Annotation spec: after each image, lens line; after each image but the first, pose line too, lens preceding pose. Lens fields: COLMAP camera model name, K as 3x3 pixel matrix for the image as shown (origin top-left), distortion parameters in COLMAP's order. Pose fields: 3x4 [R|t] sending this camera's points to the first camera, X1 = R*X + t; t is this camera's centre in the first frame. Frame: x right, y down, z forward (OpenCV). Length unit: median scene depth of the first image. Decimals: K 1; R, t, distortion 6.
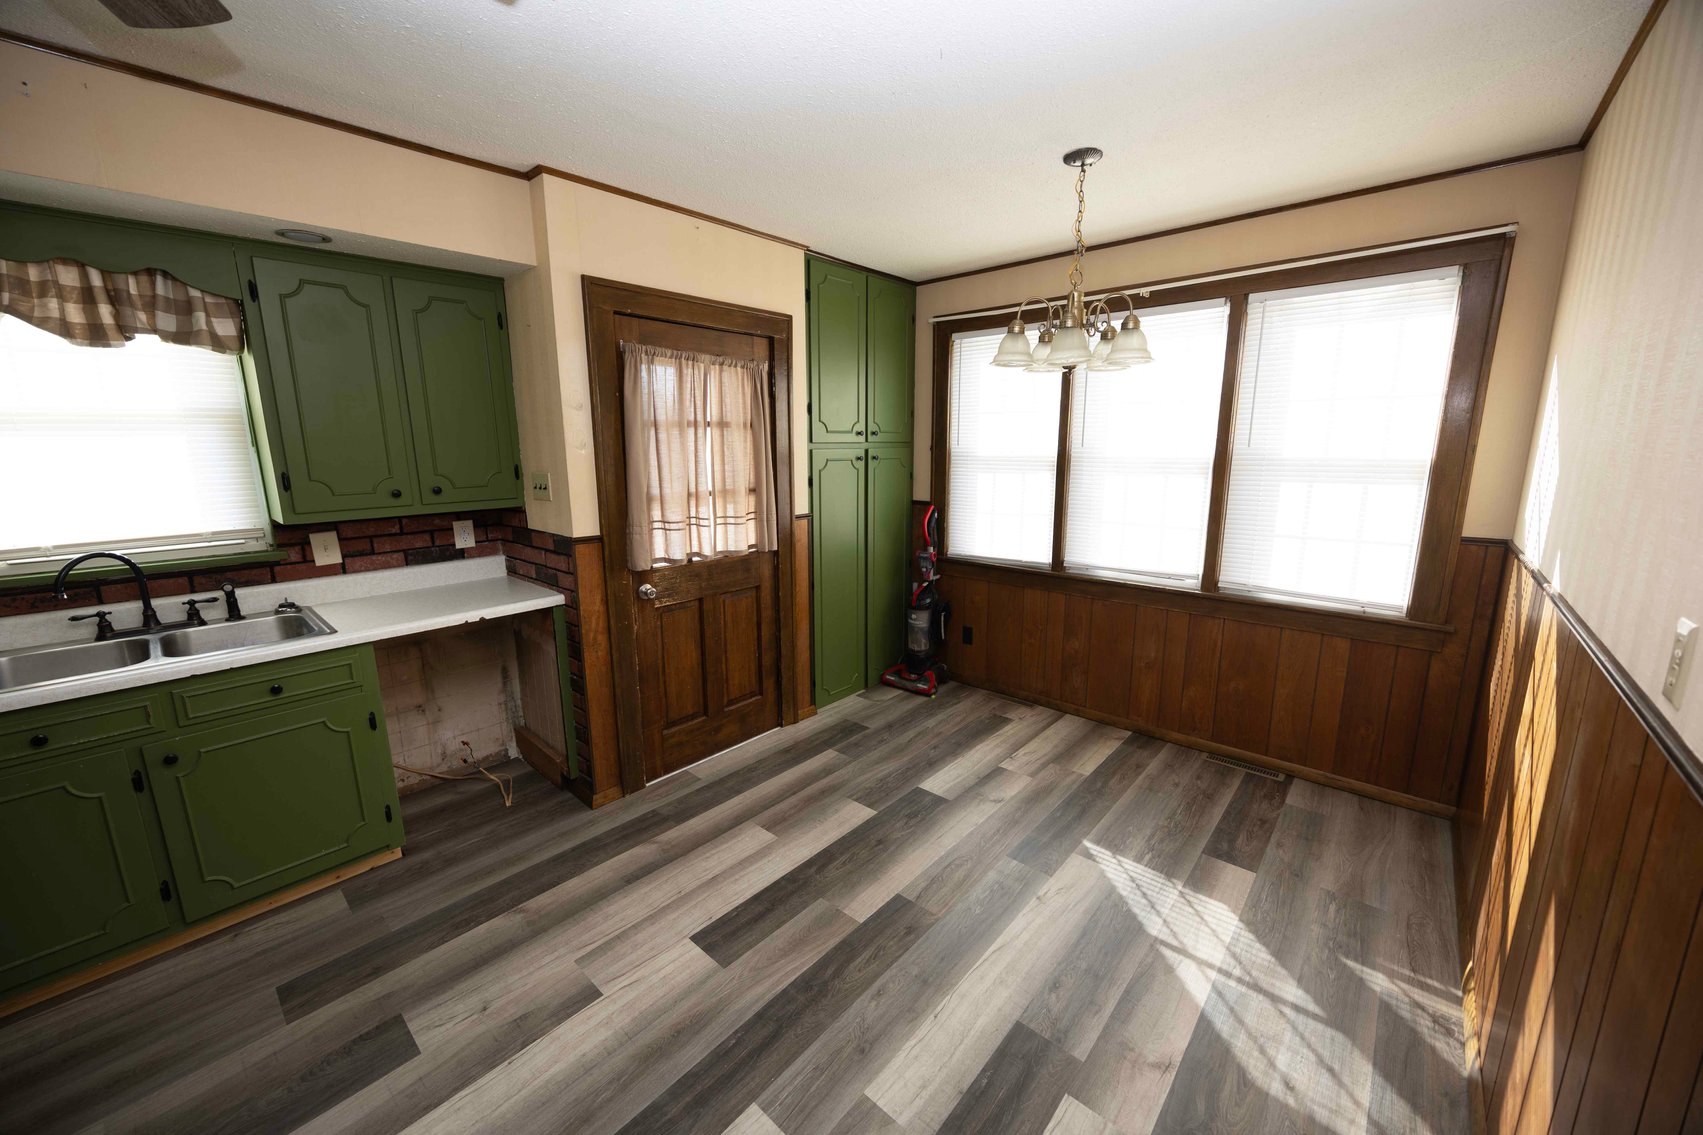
lens RADIAL K [[641.3, 0, 847.9], [0, 641.3, 569.5], [0, 0, 1]] dist [-0.003430, -0.000239]
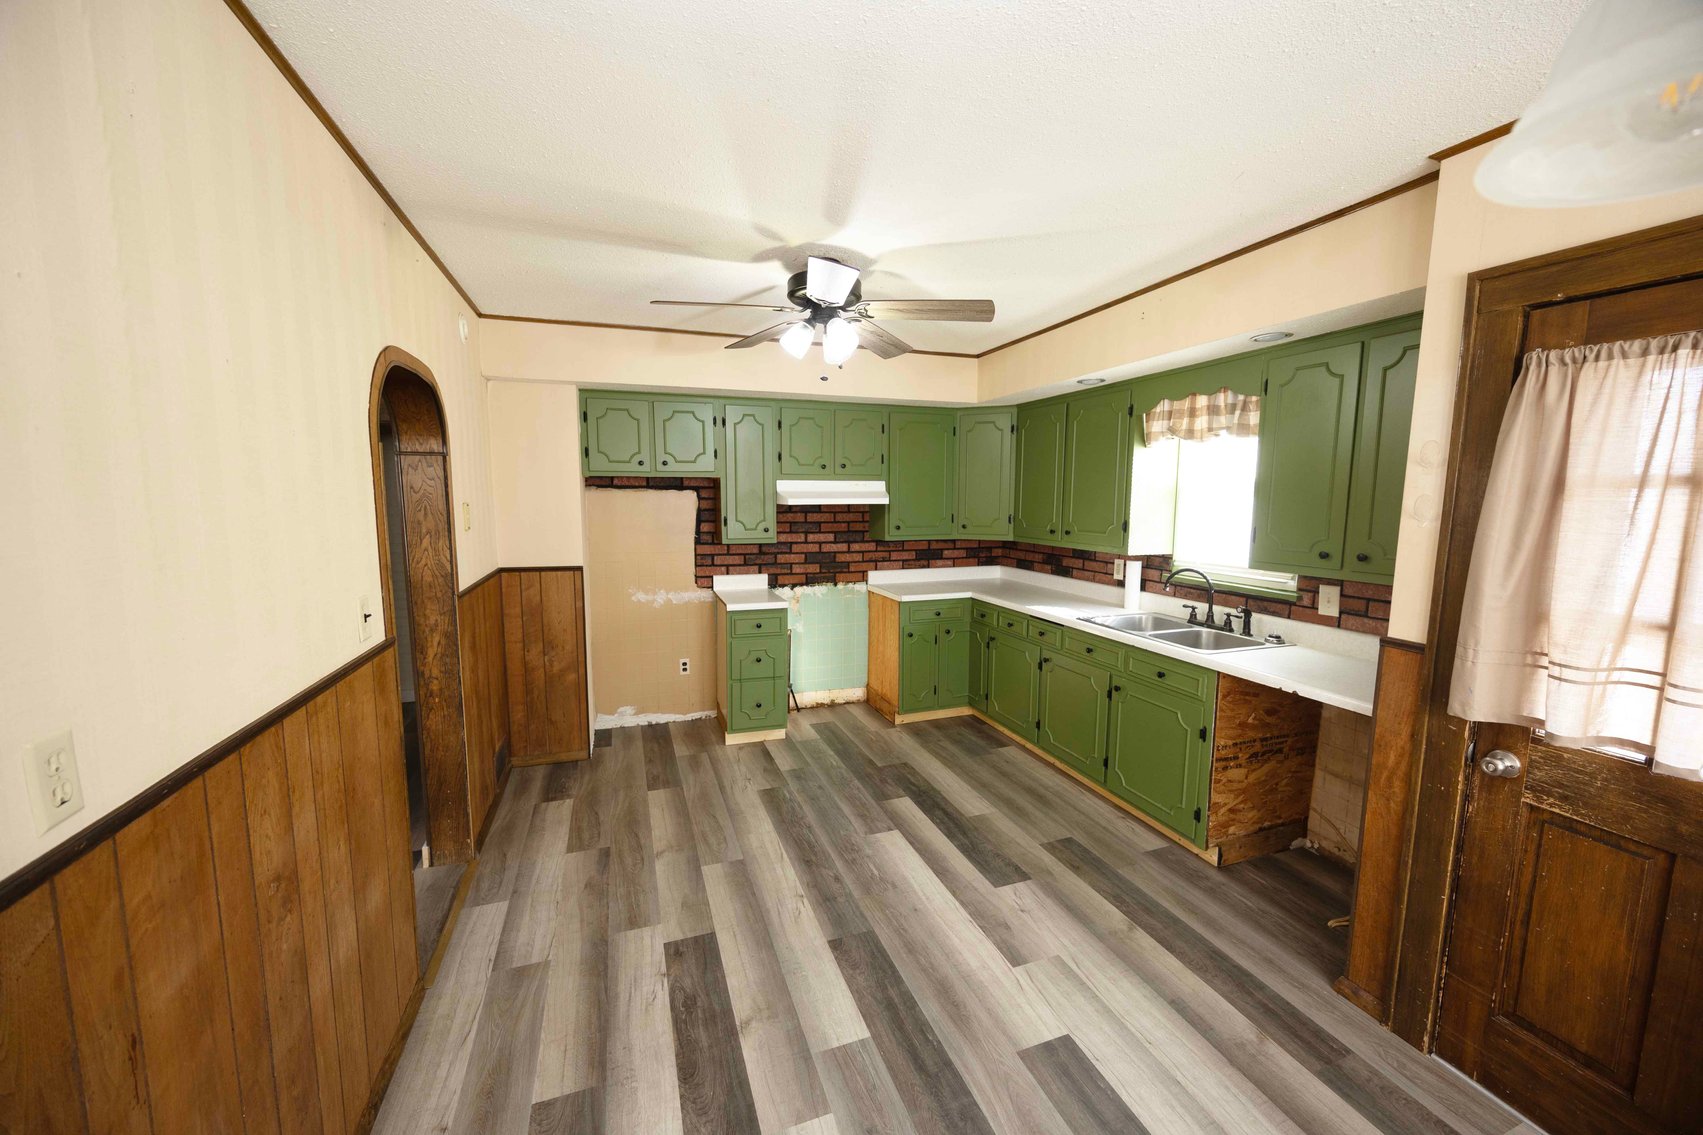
lens RADIAL K [[641.3, 0, 848.0], [0, 641.3, 565.3], [0, 0, 1]] dist [-0.003430, -0.000239]
pose [[-0.475553, 0.102367, -0.873711, 0.606931], [-0.175660, 0.962153, 0.208339, -0.204762], [0.861970, 0.252552, -0.439573, 0.900444]]
